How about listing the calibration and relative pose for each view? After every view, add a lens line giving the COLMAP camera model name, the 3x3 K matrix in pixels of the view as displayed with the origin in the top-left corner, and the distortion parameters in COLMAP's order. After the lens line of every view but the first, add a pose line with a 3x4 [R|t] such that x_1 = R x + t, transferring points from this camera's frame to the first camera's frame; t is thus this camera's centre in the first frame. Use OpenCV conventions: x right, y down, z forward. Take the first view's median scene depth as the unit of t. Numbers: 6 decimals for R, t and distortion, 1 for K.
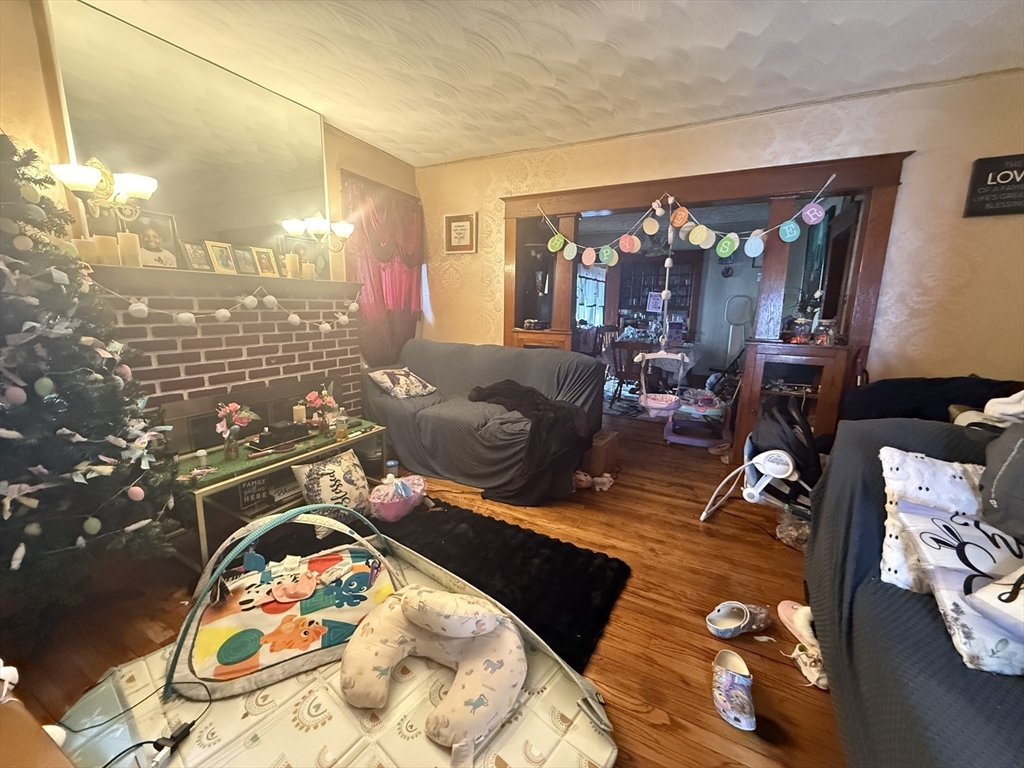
lens RADIAL K [[412.7, 0, 512.0], [0, 412.7, 384.0], [0, 0, 1]] dist [-0.000105, -0.000183]
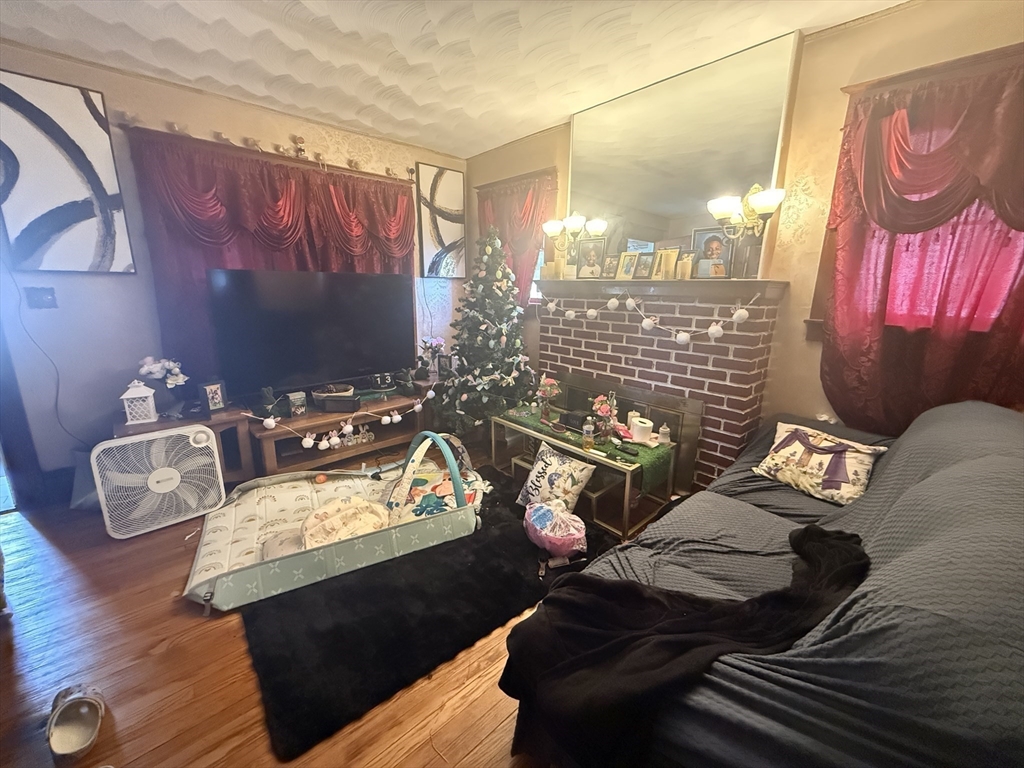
lens RADIAL K [[412.7, 0, 512.0], [0, 412.7, 384.0], [0, 0, 1]] dist [-0.000105, -0.000183]
pose [[-0.348531, 0.194163, -0.916966, 0.540969], [-0.198689, 0.940771, 0.274723, -0.257306], [0.915996, 0.277940, -0.289310, 1.176753]]
